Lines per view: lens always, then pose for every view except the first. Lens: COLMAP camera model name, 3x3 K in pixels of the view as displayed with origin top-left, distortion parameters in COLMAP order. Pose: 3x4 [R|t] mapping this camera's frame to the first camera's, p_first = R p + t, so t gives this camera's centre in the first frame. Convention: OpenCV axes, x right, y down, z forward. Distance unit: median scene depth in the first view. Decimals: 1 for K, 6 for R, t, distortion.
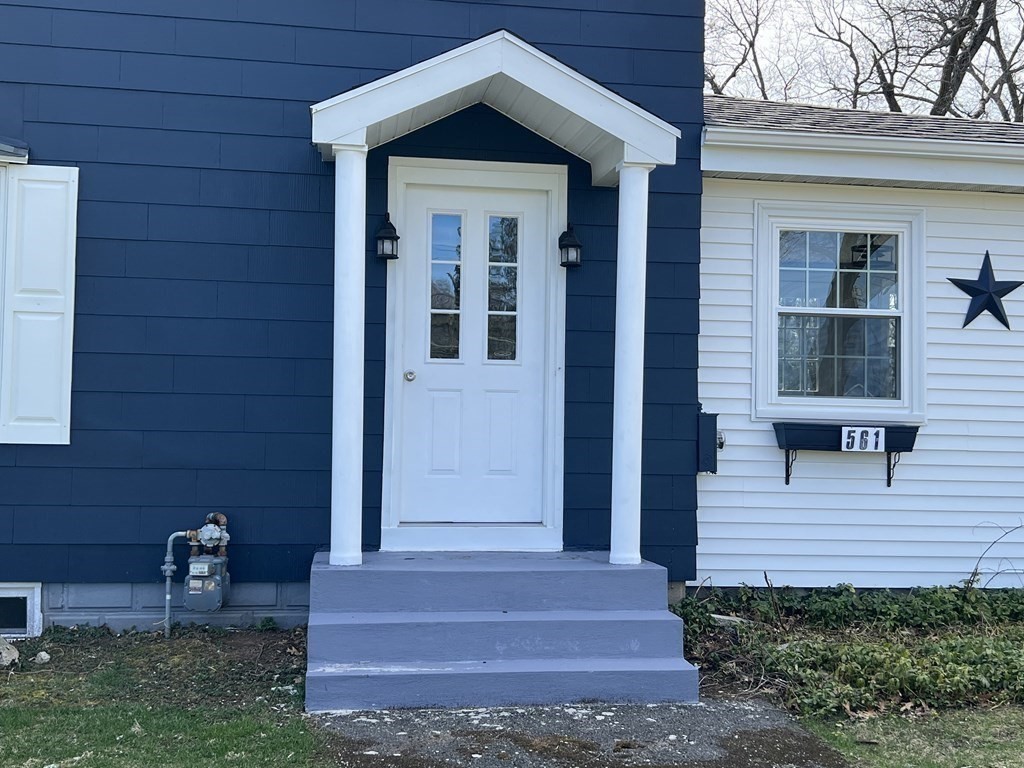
lens RADIAL K [[1220.1, 0, 516.2], [0, 1220.1, 386.0], [0, 0, 1]] dist [0.062540, 0.000000]
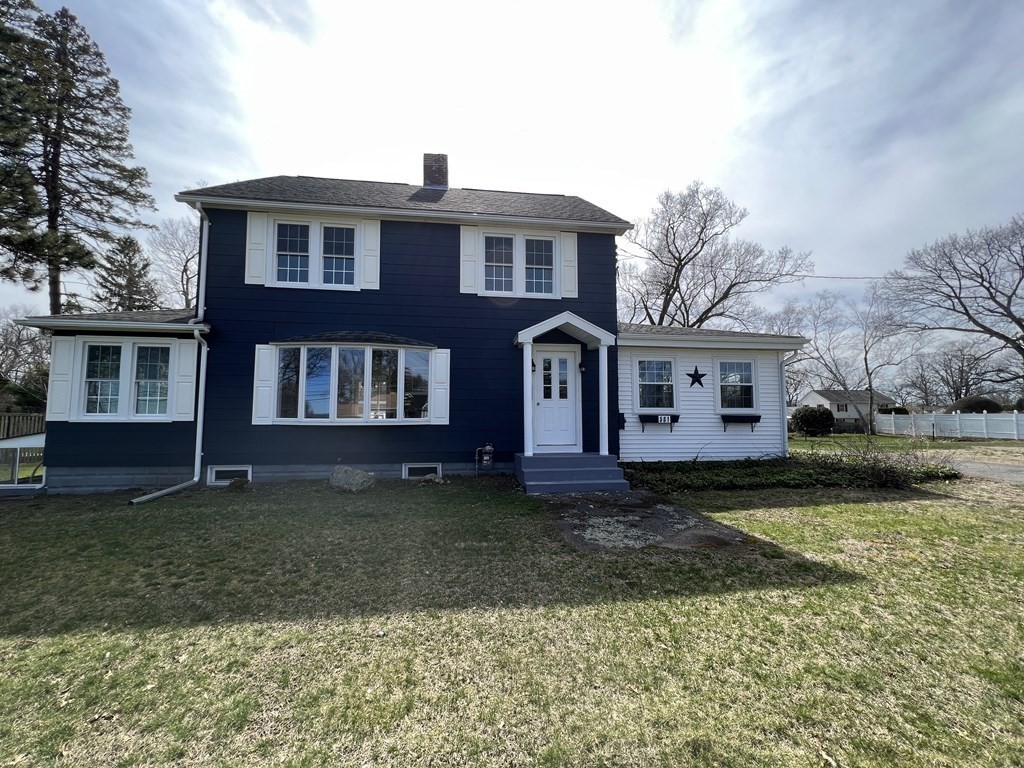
lens RADIAL K [[412.4, 0, 511.8], [0, 412.4, 385.9], [0, 0, 1]] dist [-0.000763, 0.000511]
pose [[0.999714, -0.018953, -0.014597, -0.142518], [0.018279, 0.998818, -0.045031, -0.007641], [0.015433, 0.044751, 0.998879, -0.206754]]
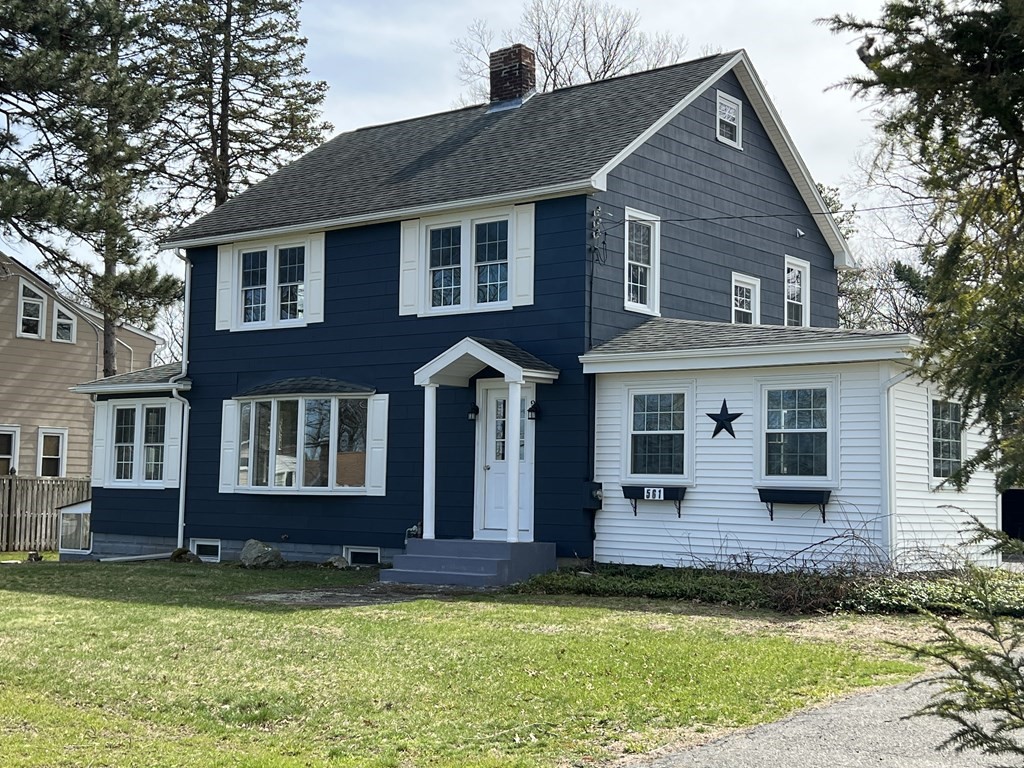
lens RADIAL K [[1371.6, 0, 514.5], [0, 1371.6, 381.2], [0, 0, 1]] dist [0.171958, 0.000000]
pose [[0.693293, -0.065063, -0.717713, 1.870232], [0.013124, 0.996891, -0.077695, 0.031998], [0.720537, 0.044446, 0.691991, -0.834532]]
